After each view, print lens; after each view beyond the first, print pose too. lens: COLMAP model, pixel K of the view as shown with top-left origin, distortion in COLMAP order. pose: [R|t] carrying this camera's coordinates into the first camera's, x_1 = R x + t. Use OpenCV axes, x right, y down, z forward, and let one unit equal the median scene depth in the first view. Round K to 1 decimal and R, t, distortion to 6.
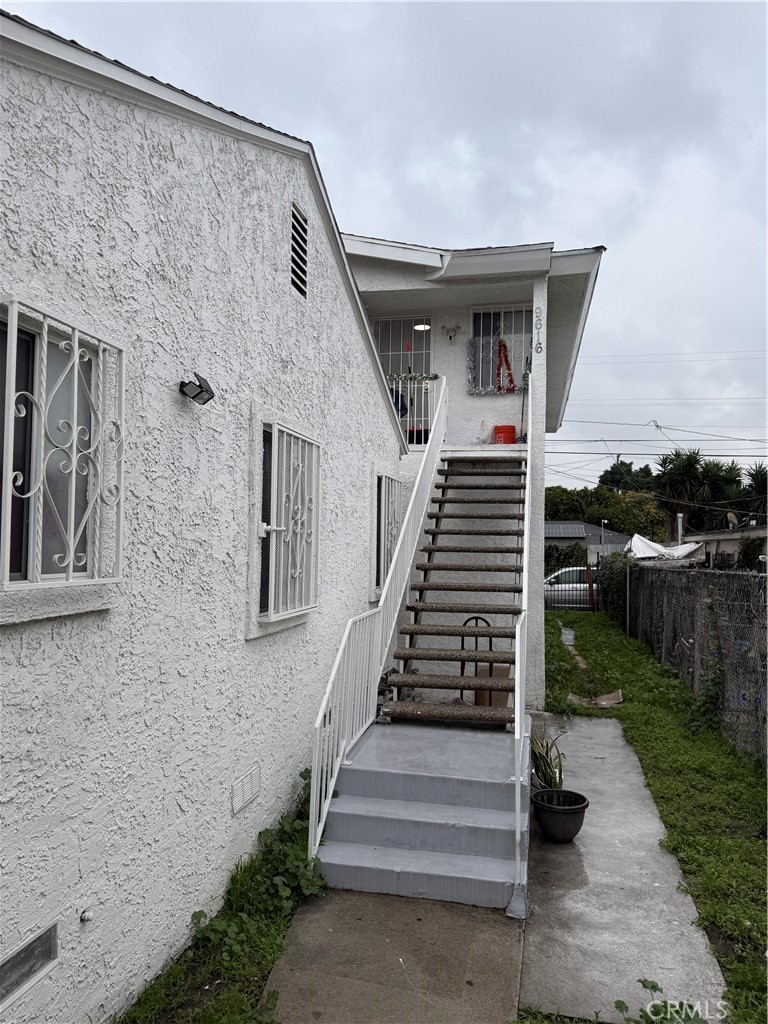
lens RADIAL K [[777.2, 0, 386.4], [0, 777.2, 493.3], [0, 0, 1]] dist [0.057911, -0.006455]
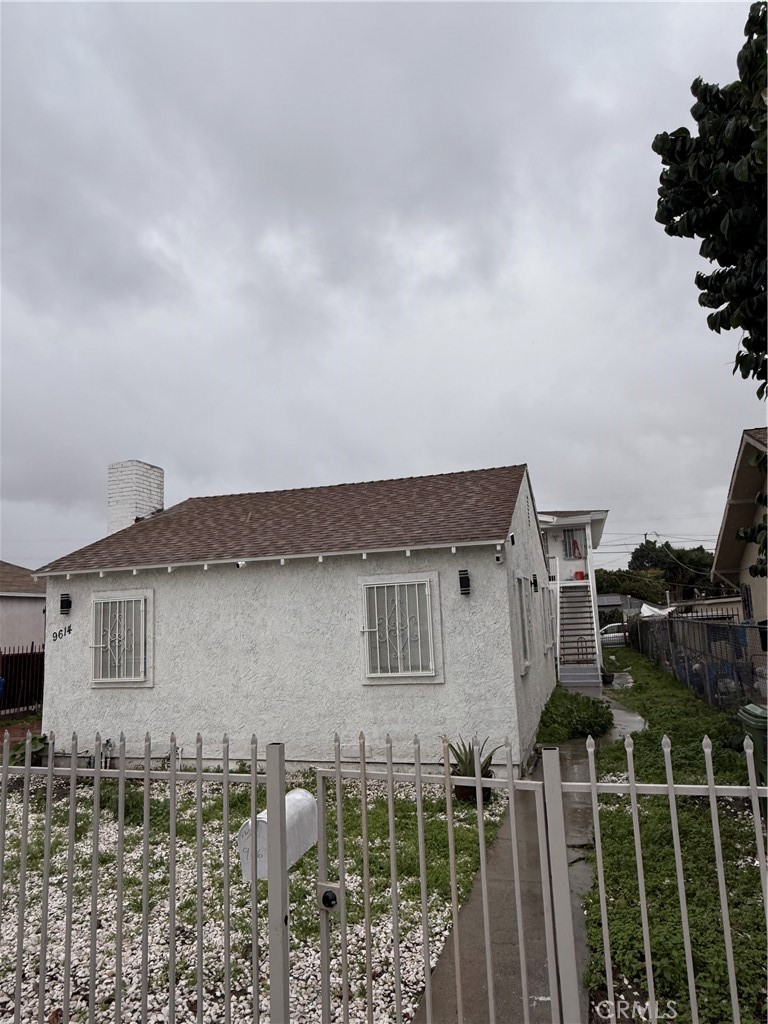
lens RADIAL K [[660.9, 0, 404.2], [0, 660.9, 508.5], [0, 0, 1]] dist [0.000272, 0.000201]
pose [[0.995168, -0.073310, -0.065316, -0.152351], [0.066606, 0.992807, -0.099492, -0.061044], [0.072140, 0.094661, 0.992892, -0.714605]]
